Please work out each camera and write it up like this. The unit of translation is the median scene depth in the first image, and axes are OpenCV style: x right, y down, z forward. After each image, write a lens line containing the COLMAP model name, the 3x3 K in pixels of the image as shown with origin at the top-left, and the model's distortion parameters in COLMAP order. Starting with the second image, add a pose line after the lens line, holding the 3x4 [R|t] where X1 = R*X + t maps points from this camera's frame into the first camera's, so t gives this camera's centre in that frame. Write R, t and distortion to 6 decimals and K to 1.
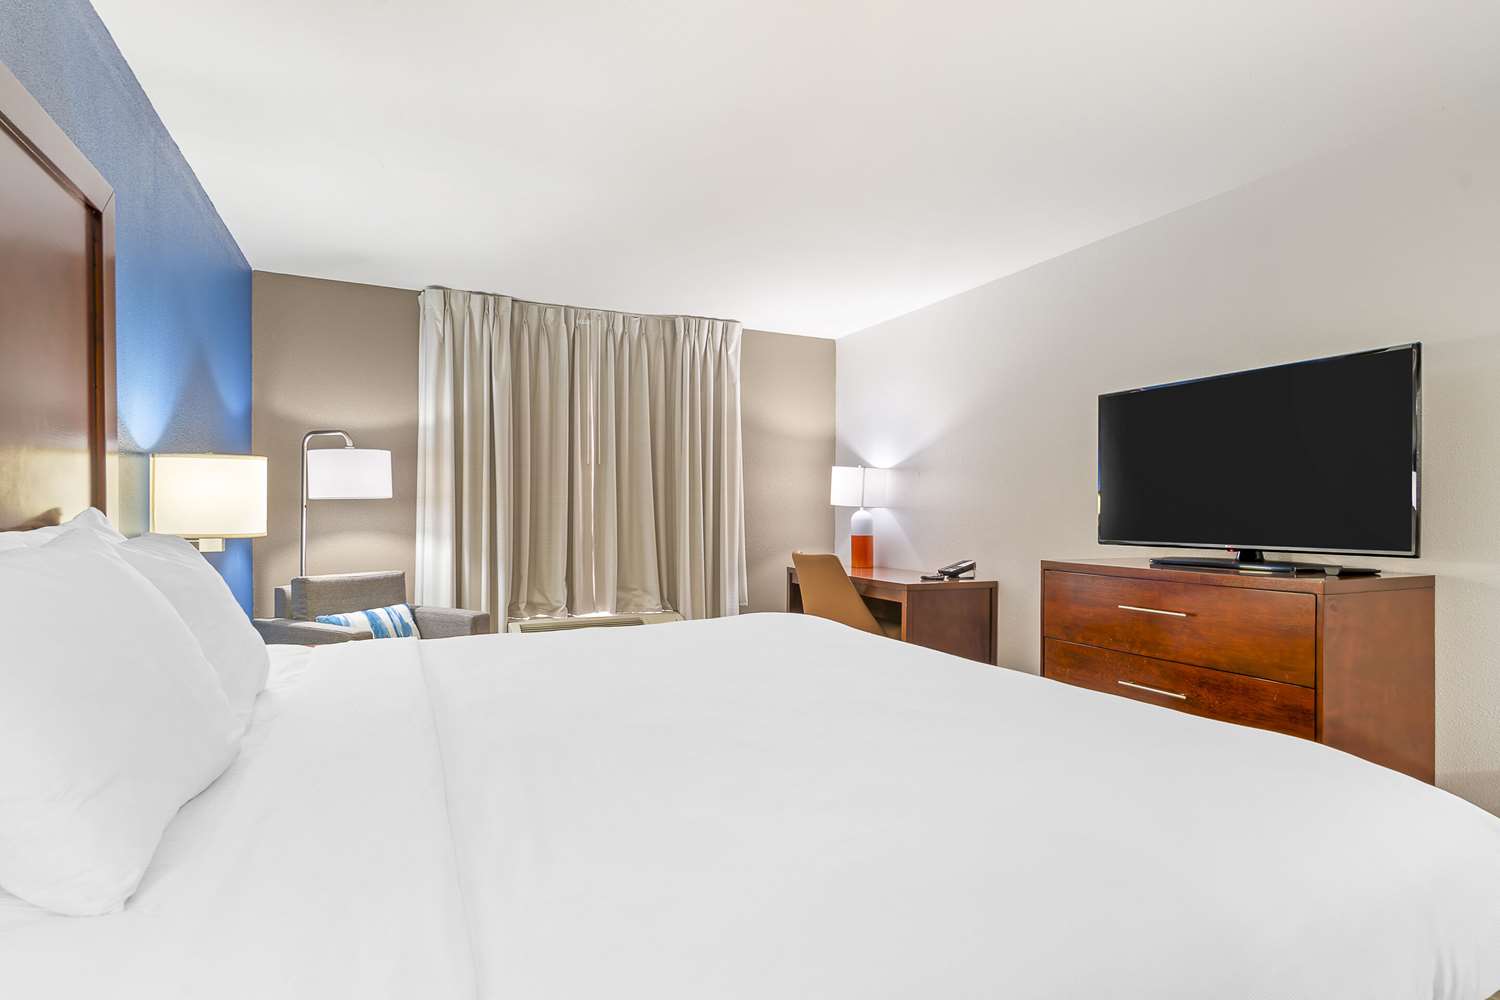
lens RADIAL K [[757.1, 0, 757.3], [0, 757.1, 523.1], [0, 0, 1]] dist [0.000711, 0.000159]
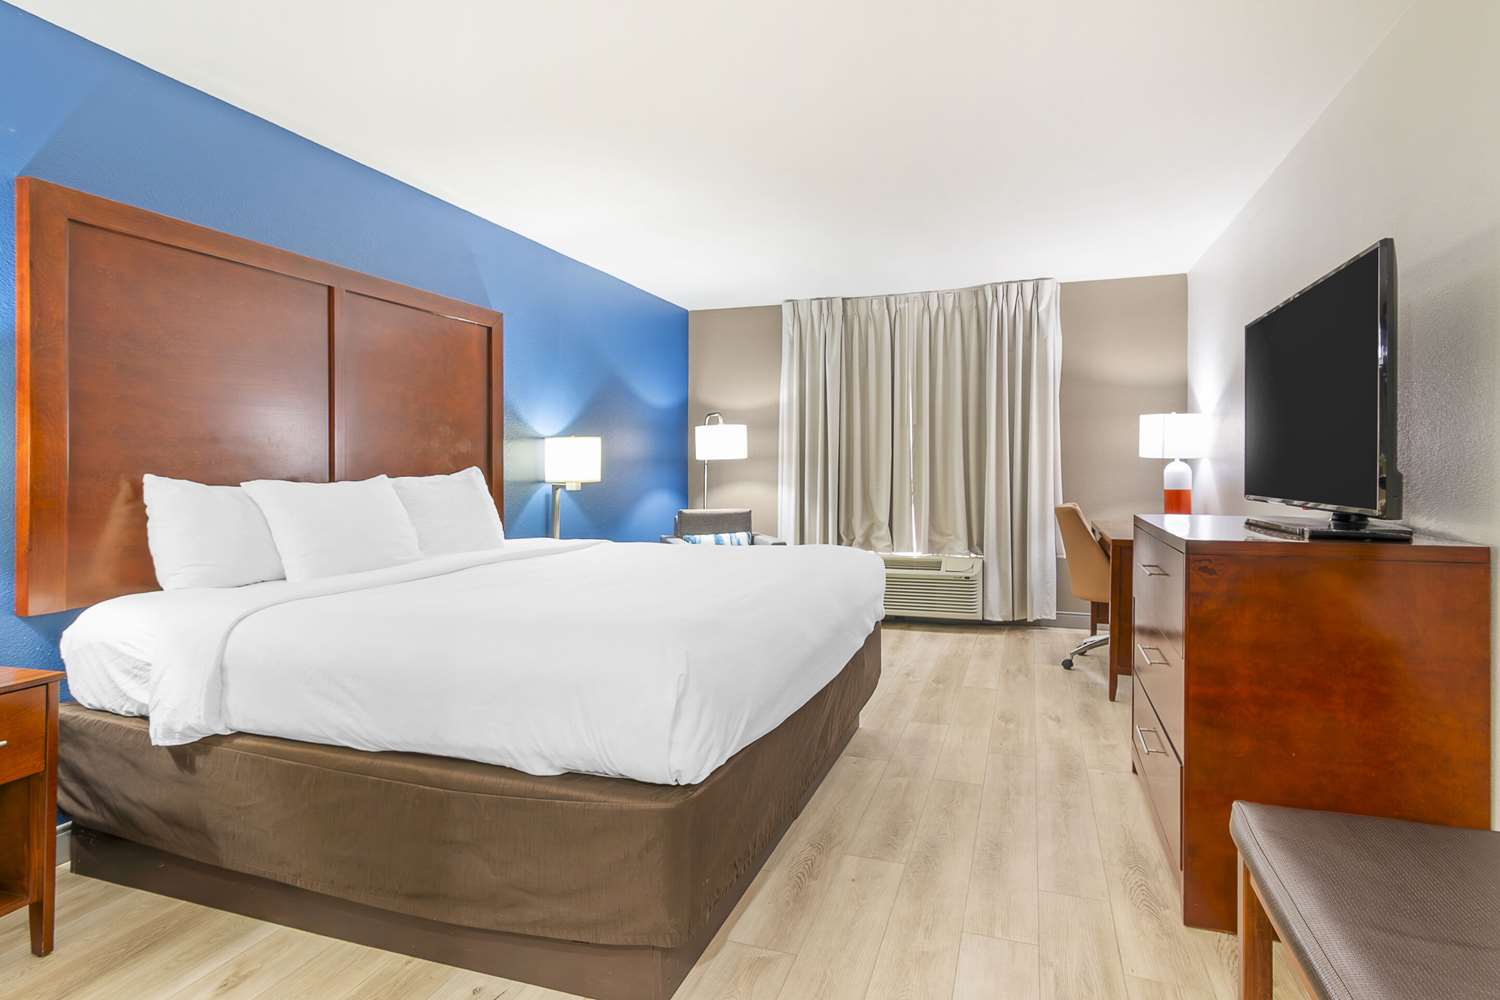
lens RADIAL K [[757.1, 0, 778.4], [0, 757.1, 469.5], [0, 0, 1]] dist [0.000711, 0.000159]
pose [[0.726917, -0.004518, -0.686711, 0.448324], [-0.002471, 0.999955, -0.009194, 0.001717], [0.686721, 0.008380, 0.726872, 0.009763]]
